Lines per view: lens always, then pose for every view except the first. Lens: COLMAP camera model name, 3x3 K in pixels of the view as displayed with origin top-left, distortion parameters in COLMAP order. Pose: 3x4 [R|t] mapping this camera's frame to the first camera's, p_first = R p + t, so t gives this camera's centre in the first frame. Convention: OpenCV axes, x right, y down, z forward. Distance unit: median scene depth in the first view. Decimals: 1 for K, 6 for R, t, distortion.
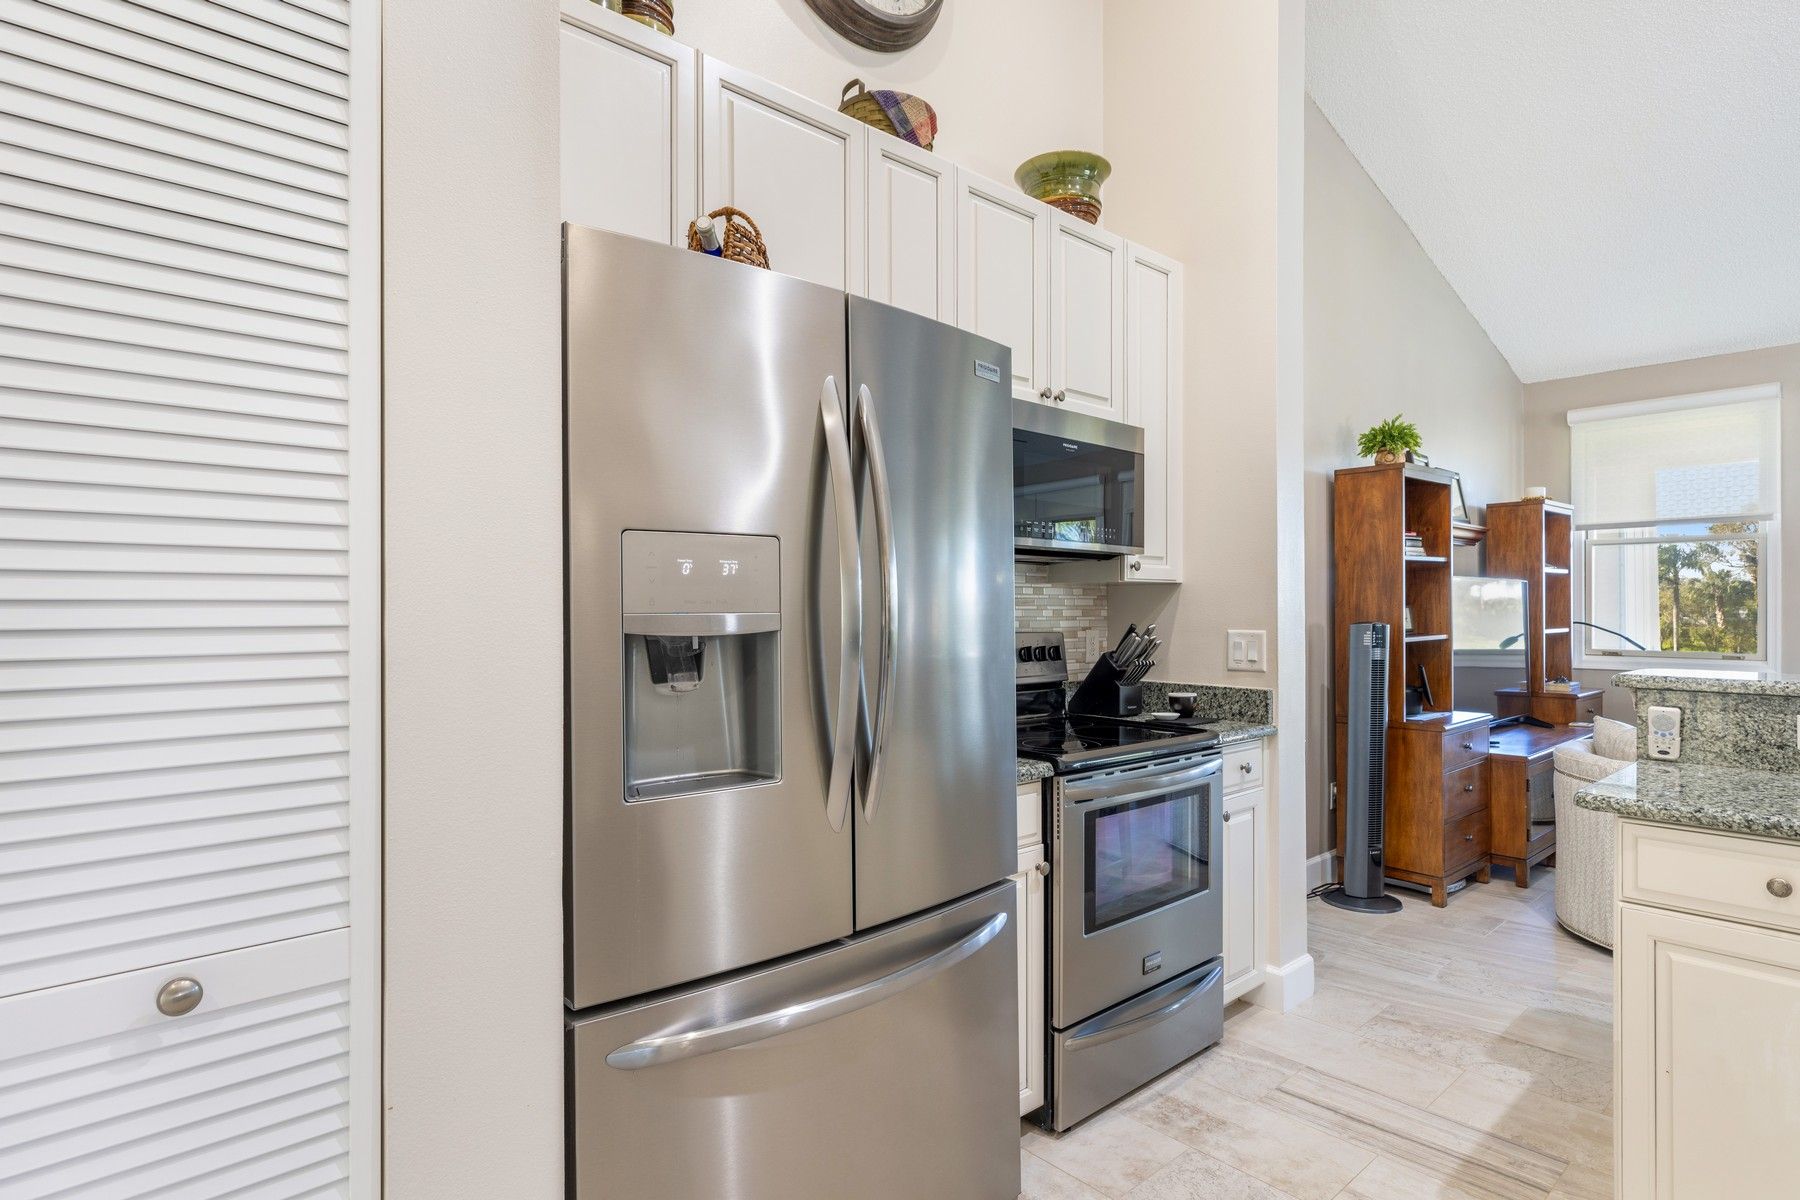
lens RADIAL K [[928.4, 0, 892.5], [0, 928.4, 607.7], [0, 0, 1]] dist [0.001185, 0.001027]
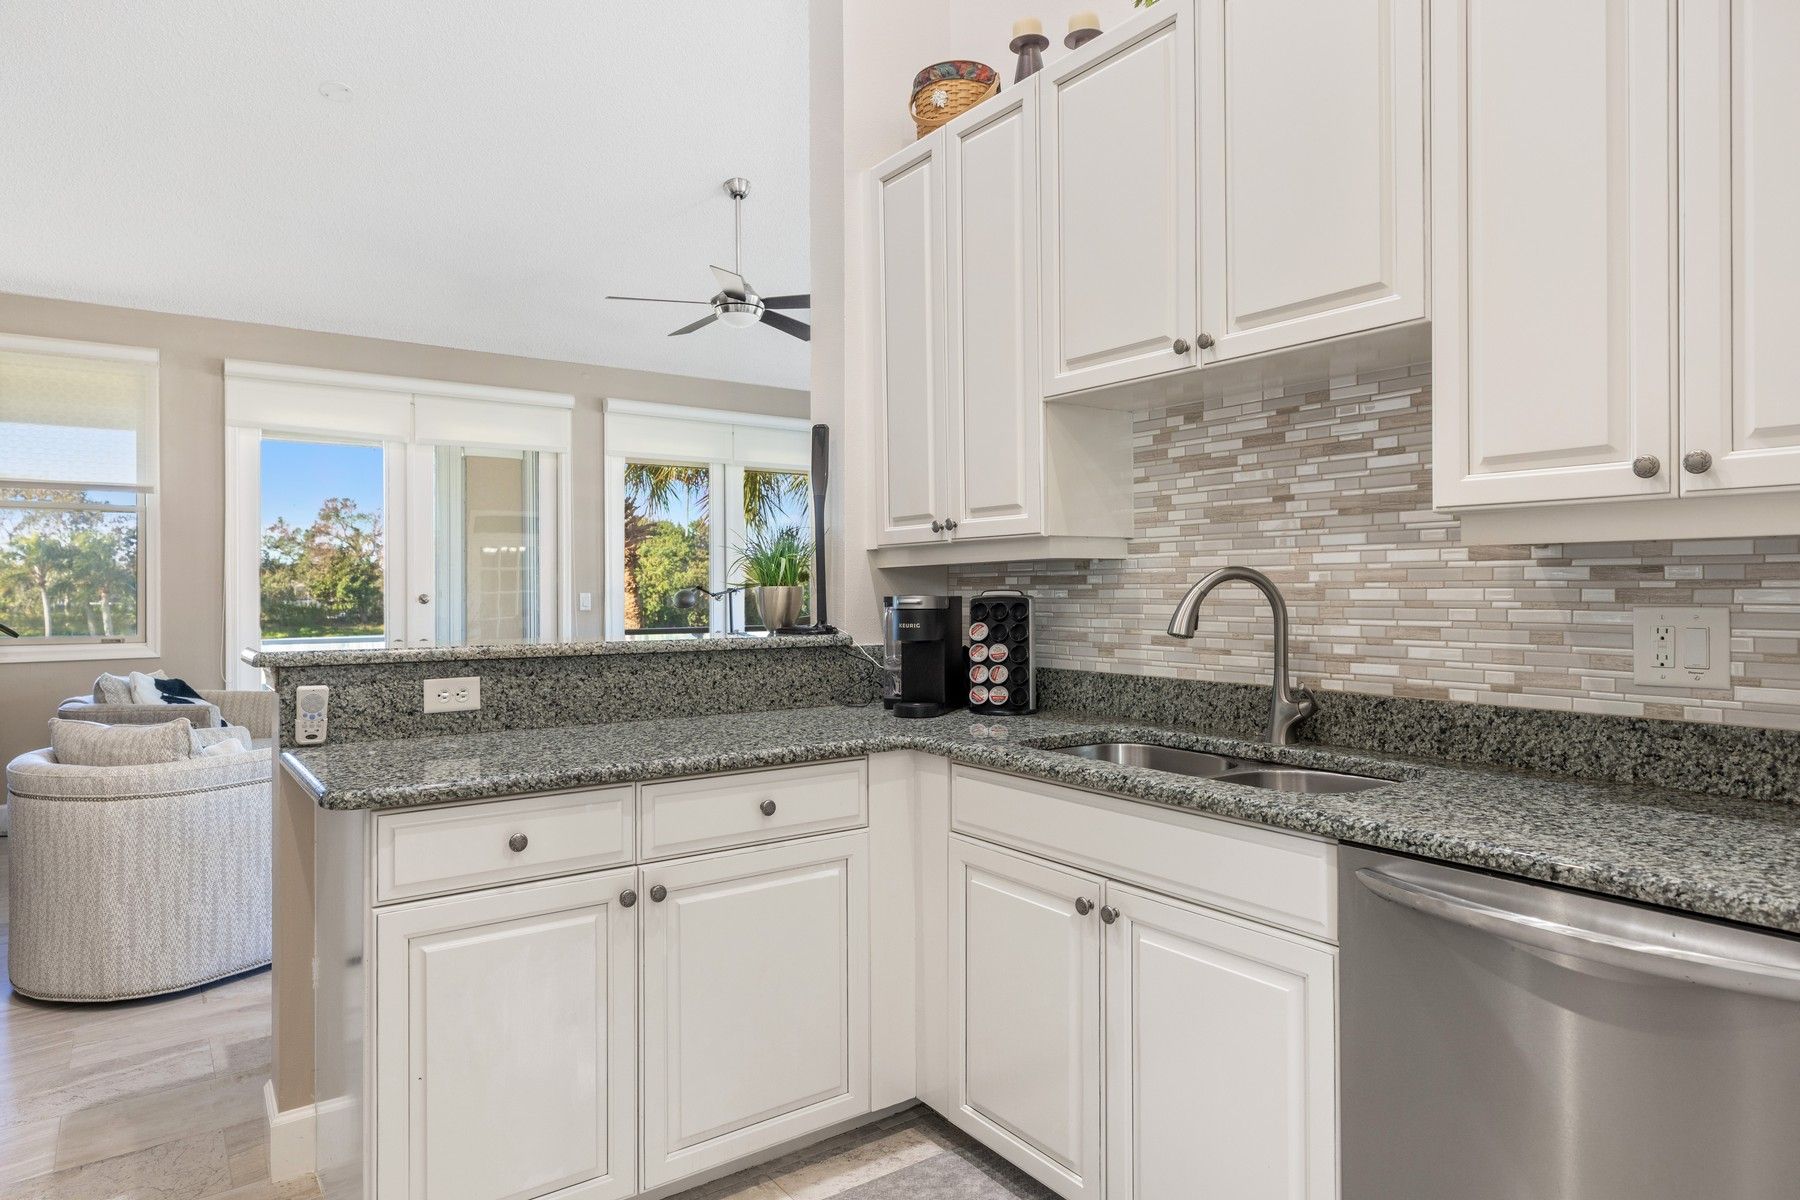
lens RADIAL K [[1057.6, 0, 890.8], [0, 1057.6, 586.5], [0, 0, 1]] dist [0.006840, 0.000165]
pose [[0.103600, 0.002504, 0.994616, -0.090011], [0.004221, 0.999987, -0.002957, 0.012705], [-0.994610, 0.004505, 0.103588, 0.252741]]
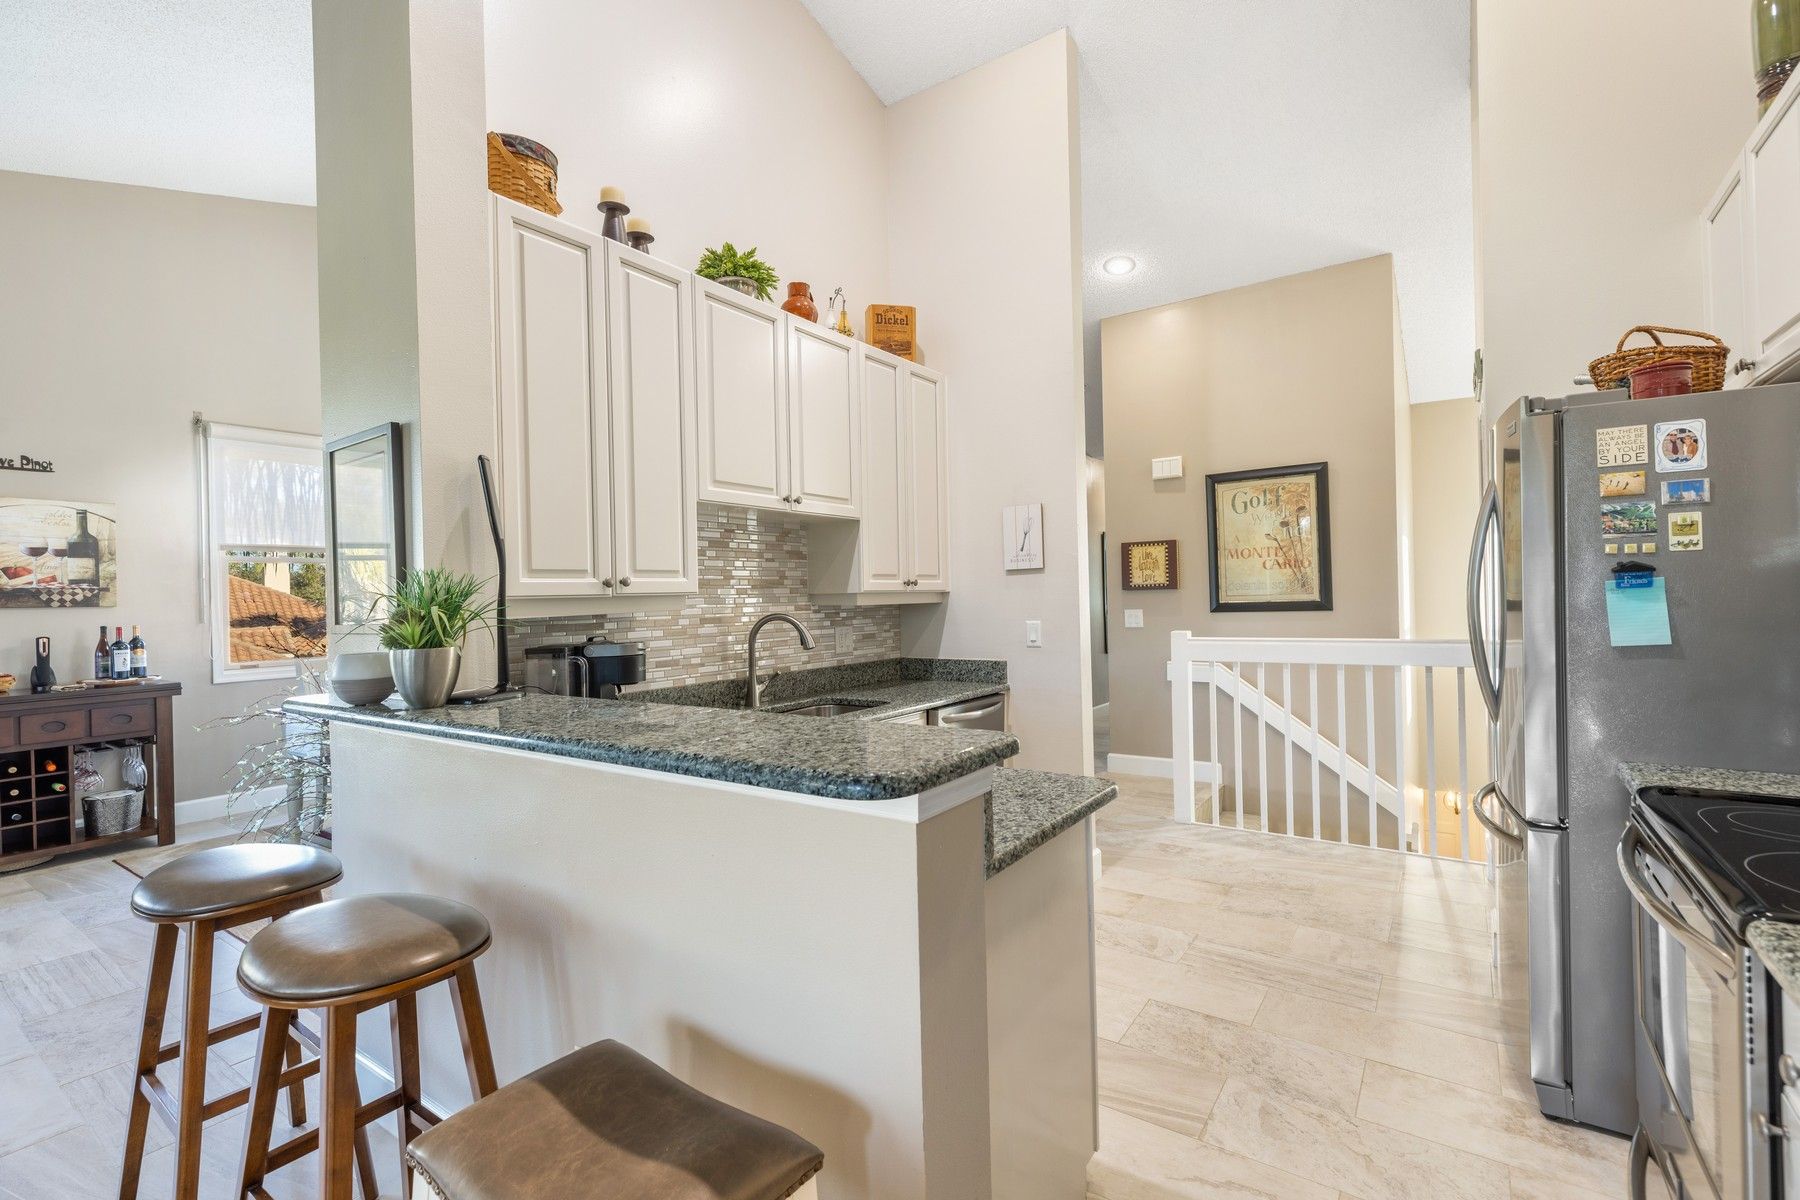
lens RADIAL K [[803.3, 0, 892.2], [0, 803.3, 597.2], [0, 0, 1]] dist [0.001836, -0.000007]
pose [[-0.972739, 0.022896, -0.230769, 0.761615], [0.023746, 0.999718, -0.000907, -0.020614], [0.230683, -0.006363, -0.973008, 1.176496]]
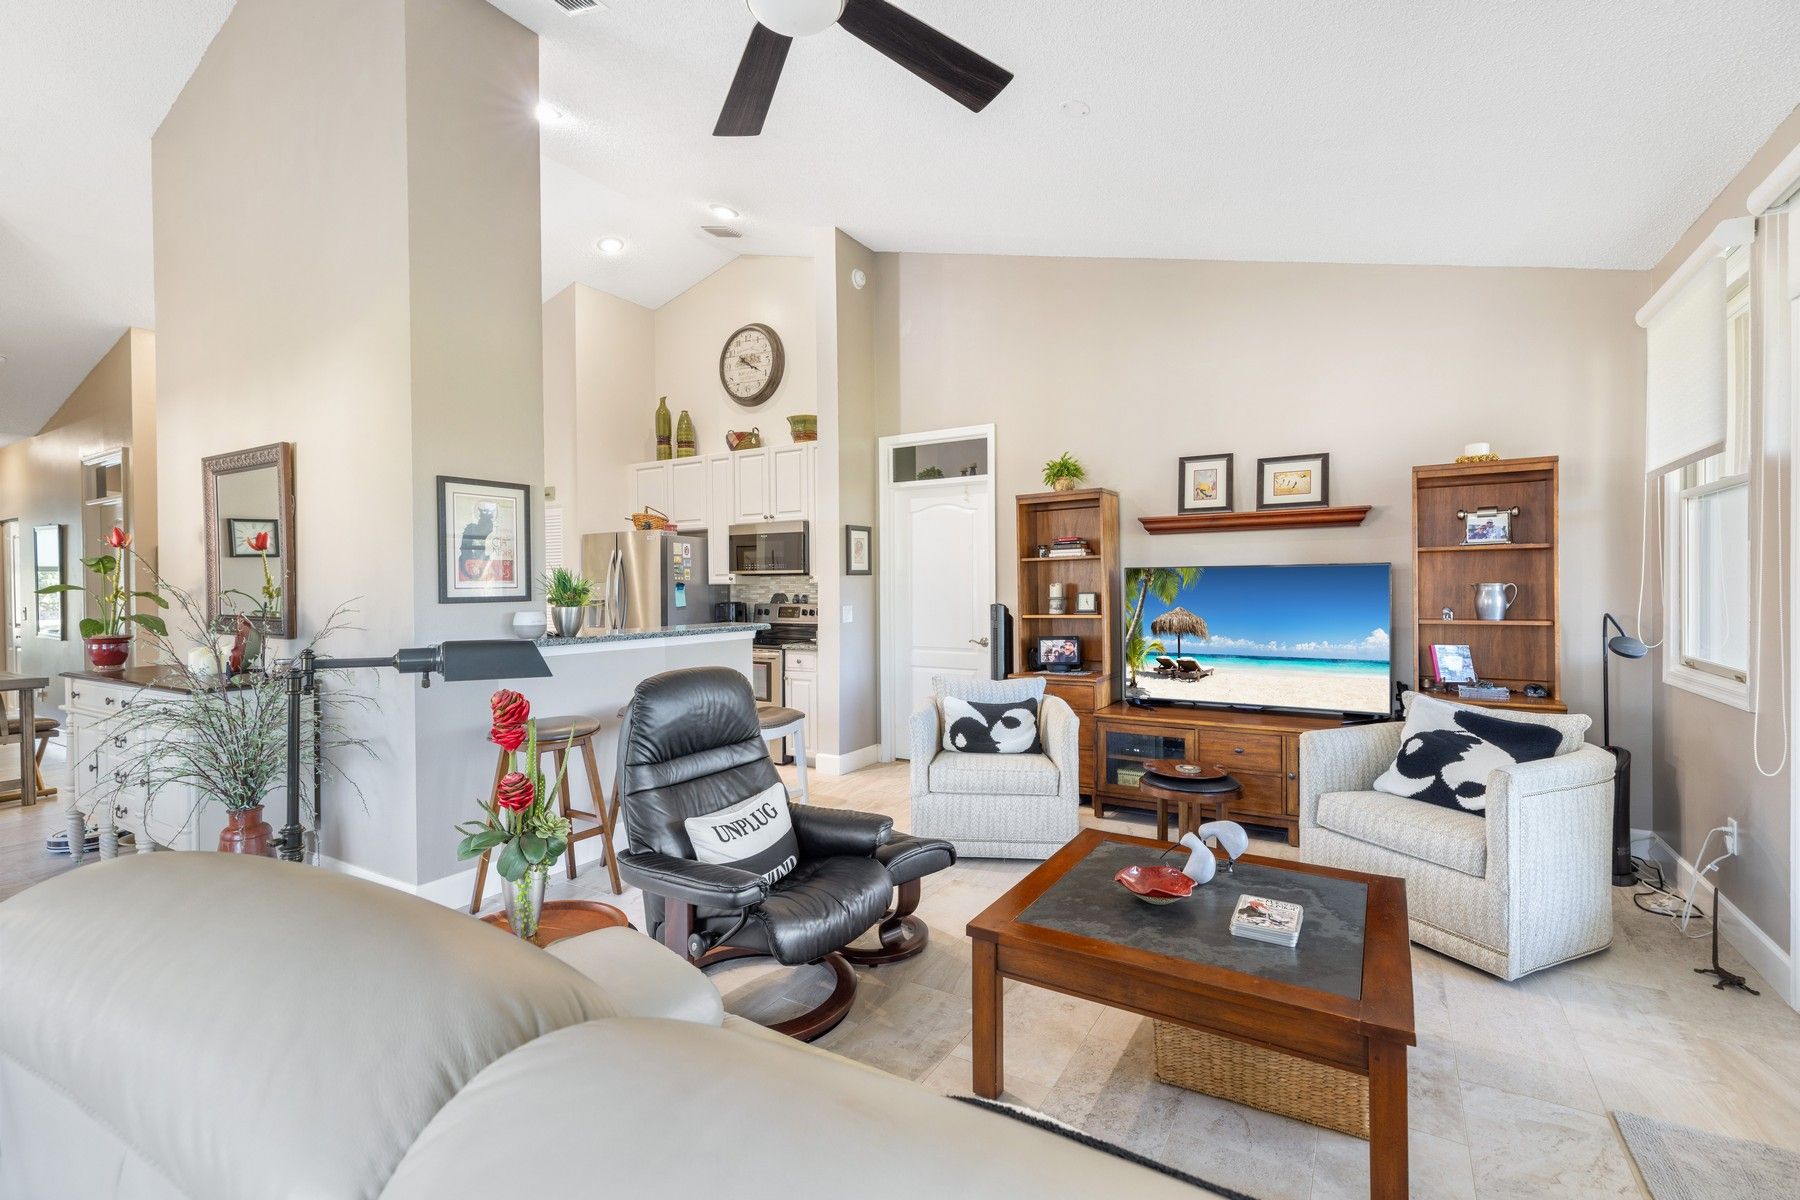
lens RADIAL K [[803.3, 0, 892.2], [0, 803.3, 597.2], [0, 0, 1]] dist [0.001836, -0.000007]
pose [[0.289809, 0.008615, -0.957046, 2.333712], [0.008921, 0.999892, 0.011702, -0.015904], [0.957043, -0.011930, 0.289700, 0.604308]]
